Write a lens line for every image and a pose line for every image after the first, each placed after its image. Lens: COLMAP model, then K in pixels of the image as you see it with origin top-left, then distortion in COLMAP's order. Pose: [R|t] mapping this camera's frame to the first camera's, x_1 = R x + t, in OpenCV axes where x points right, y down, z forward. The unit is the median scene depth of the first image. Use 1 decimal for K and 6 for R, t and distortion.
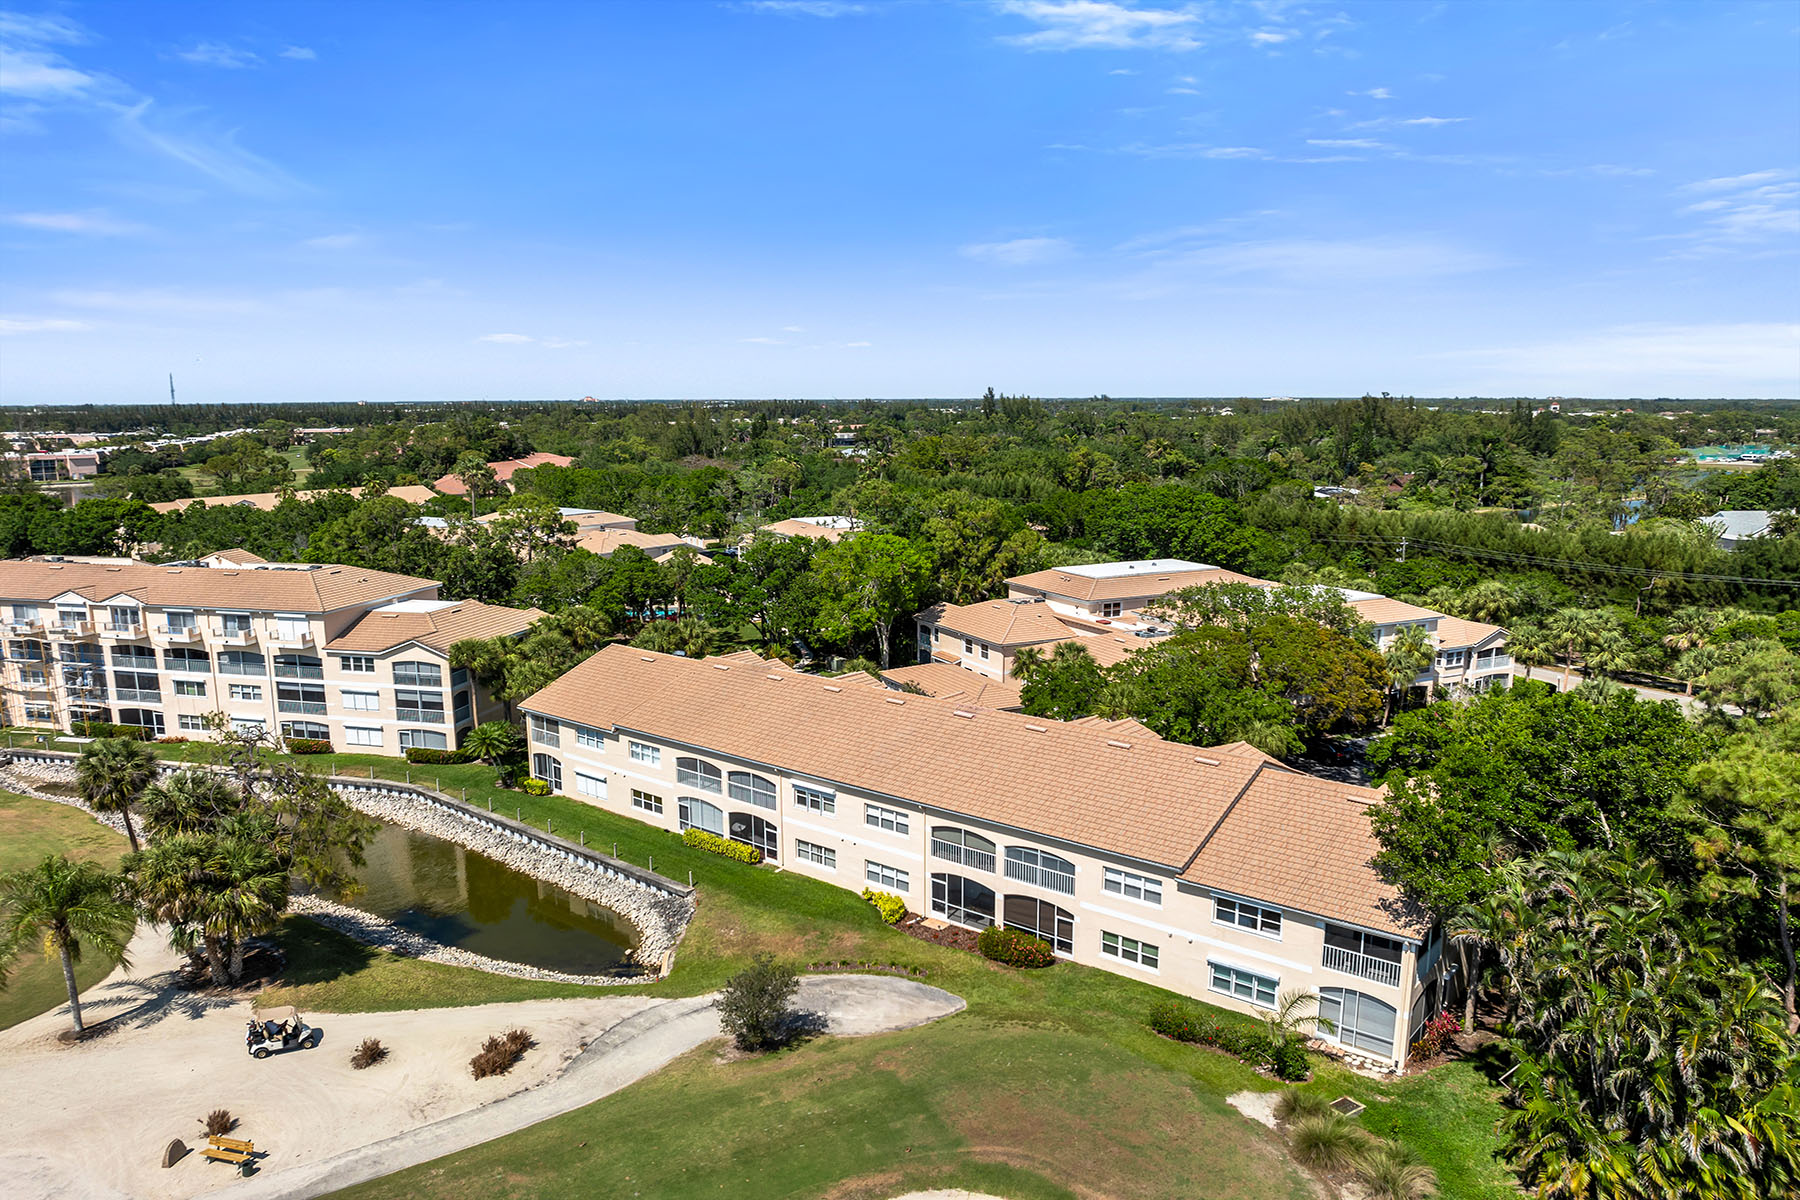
lens RADIAL K [[1277.6, 0, 902.3], [0, 1277.6, 599.5], [0, 0, 1]] dist [-0.024325, -0.002170]
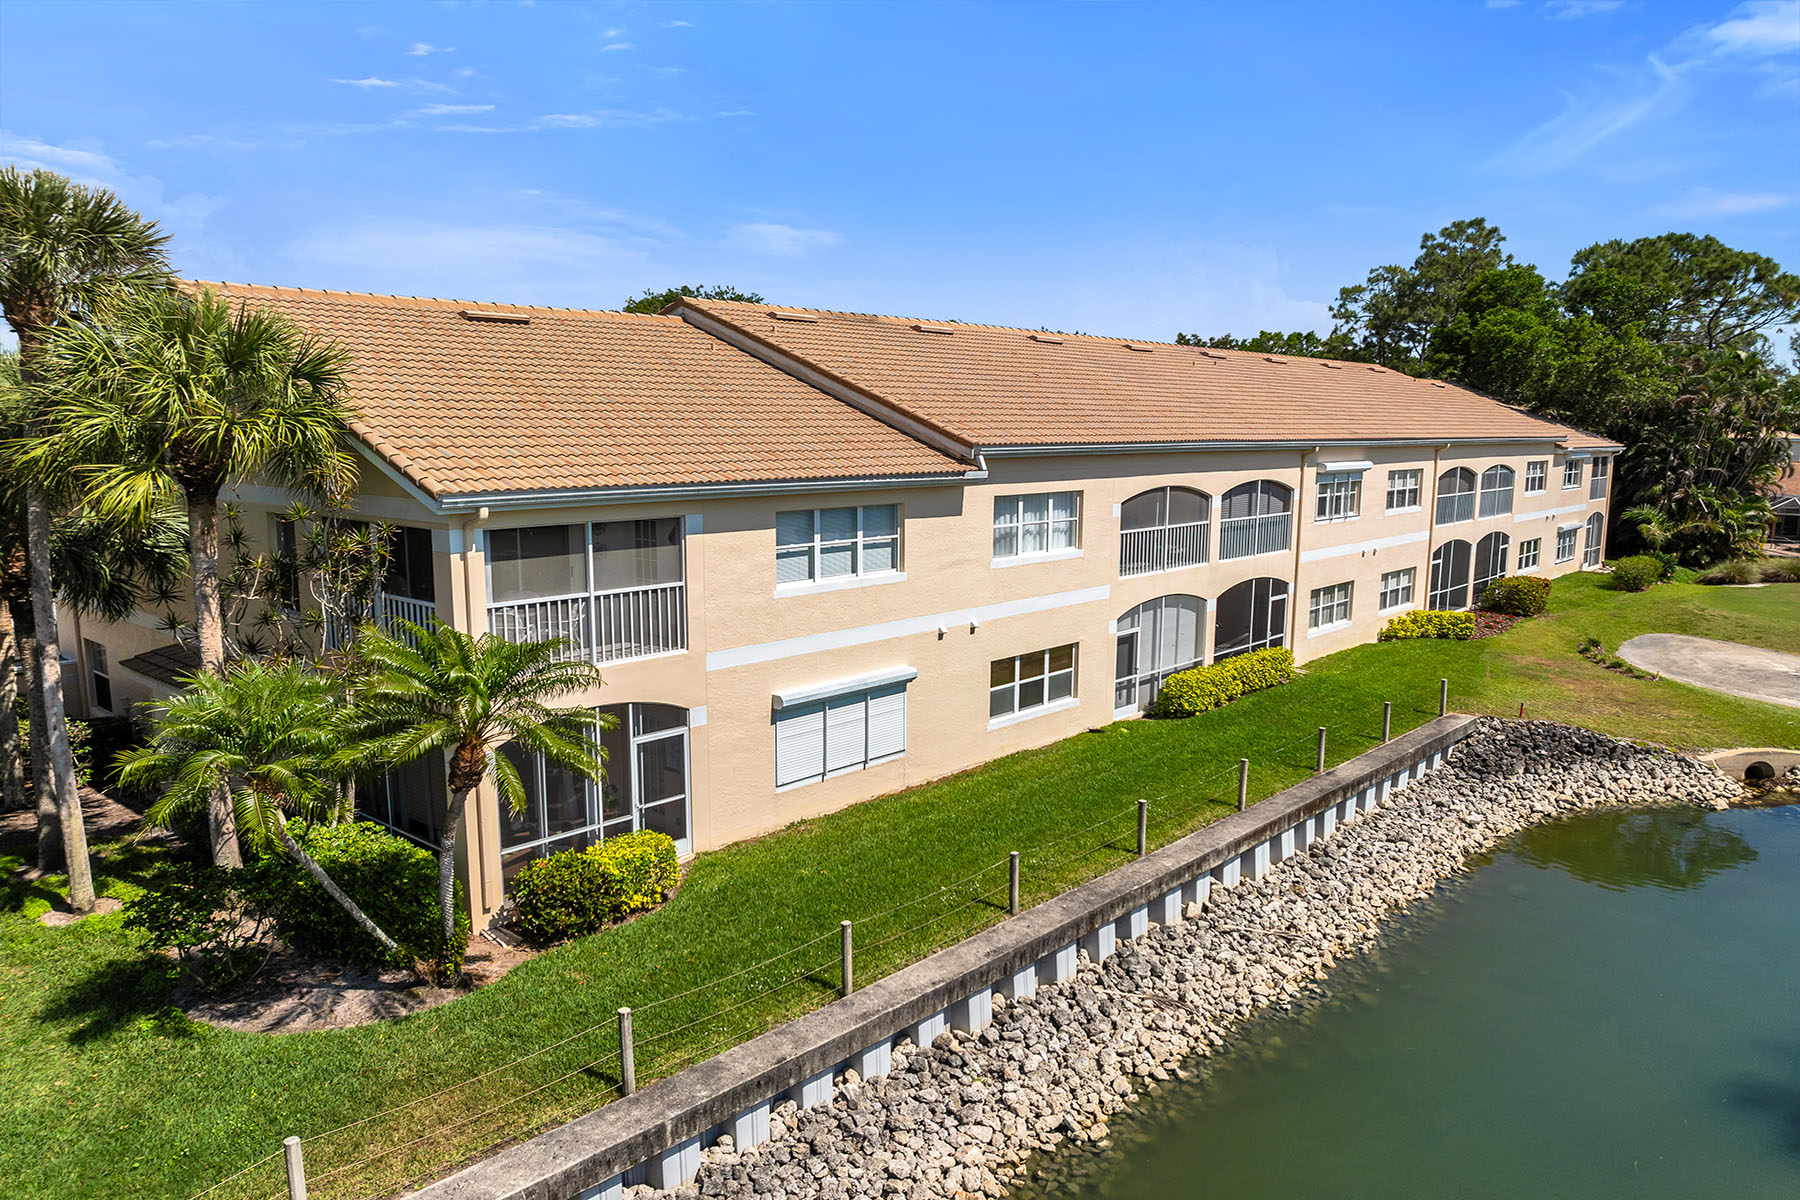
lens RADIAL K [[1277.6, 0, 900.3], [0, 1277.6, 635.7], [0, 0, 1]] dist [-0.024325, -0.002170]
pose [[0.027769, -0.162572, 0.986306, -0.519441], [0.152579, 0.975814, 0.156547, 0.093253], [-0.987901, 0.146143, 0.051903, 1.023472]]
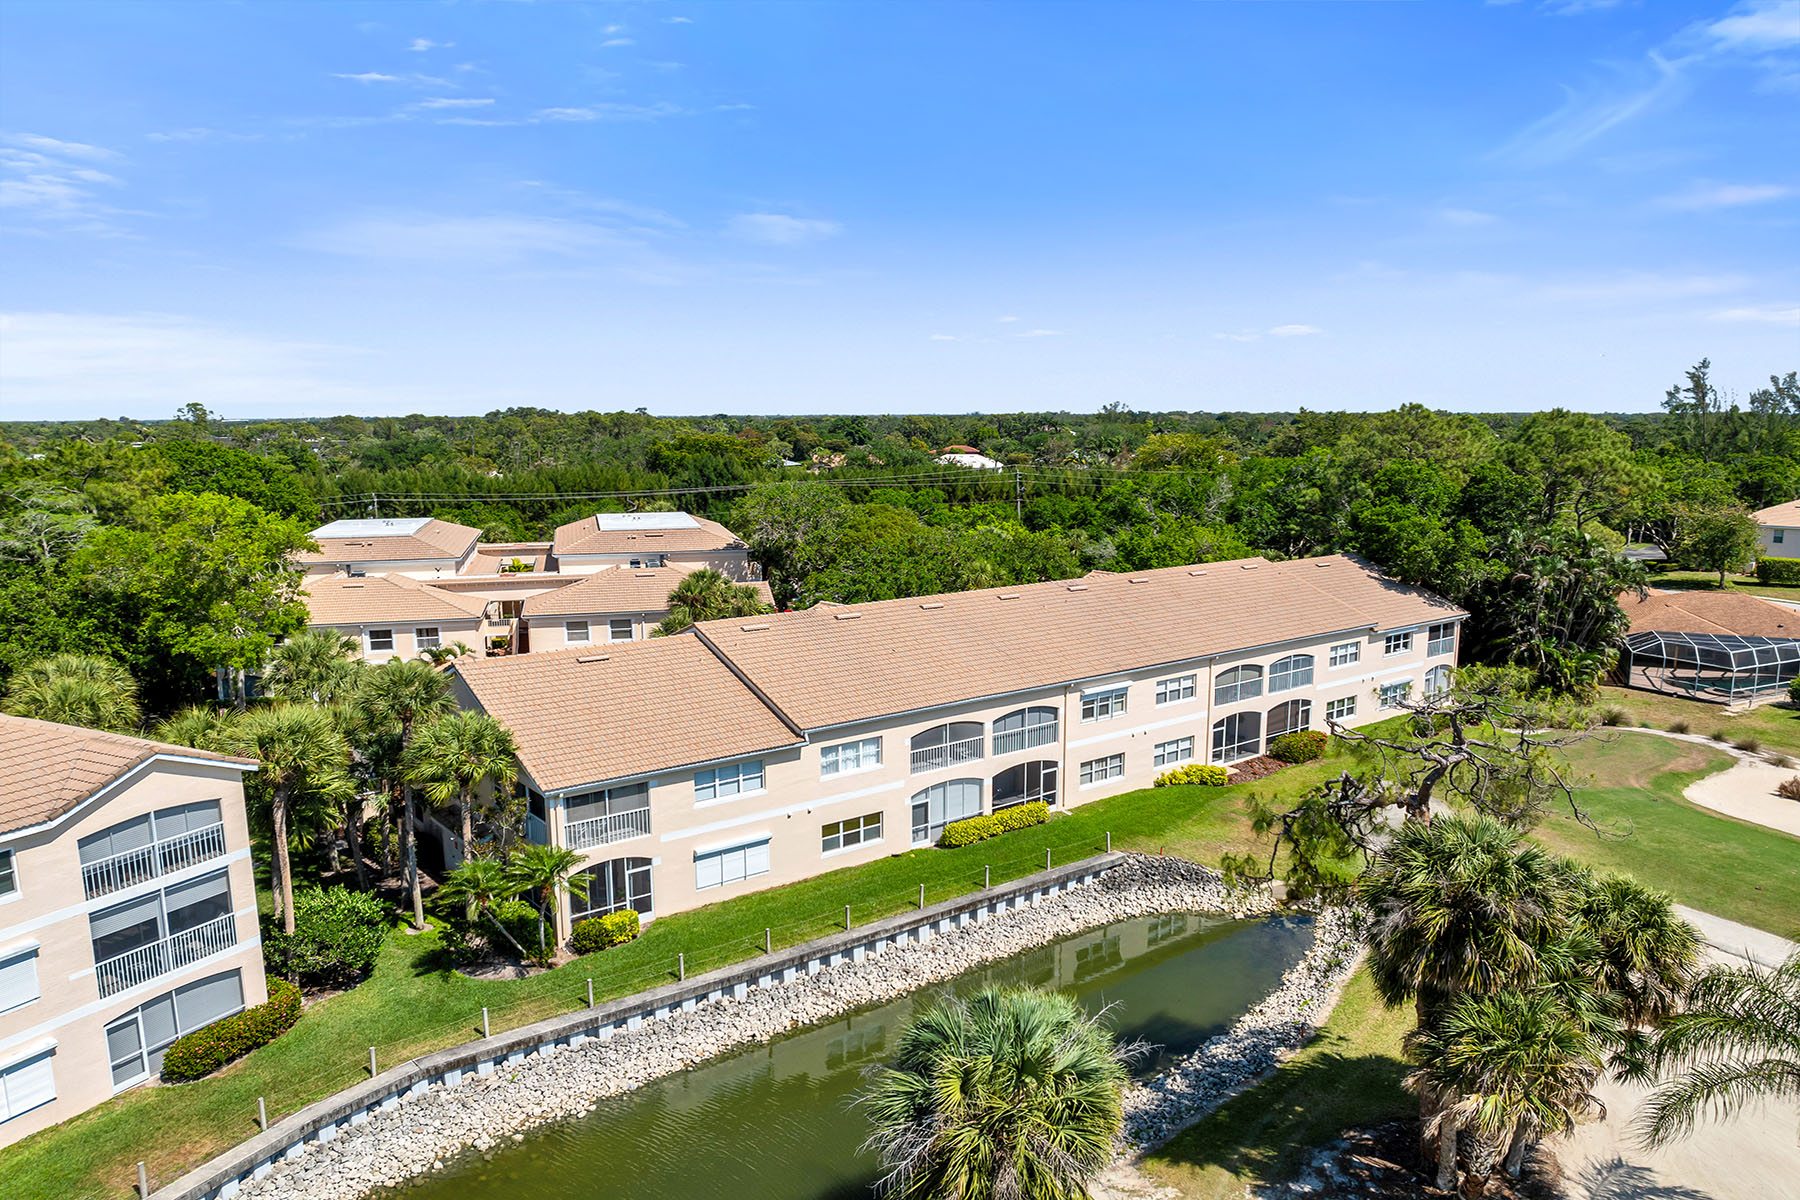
lens RADIAL K [[1277.6, 0, 896.3], [0, 1277.6, 603.8], [0, 0, 1]] dist [-0.024325, -0.002170]
pose [[0.204865, -0.139098, 0.968856, -0.803867], [0.155778, 0.981867, 0.108026, -0.018865], [-0.966314, 0.128796, 0.222819, 0.829056]]
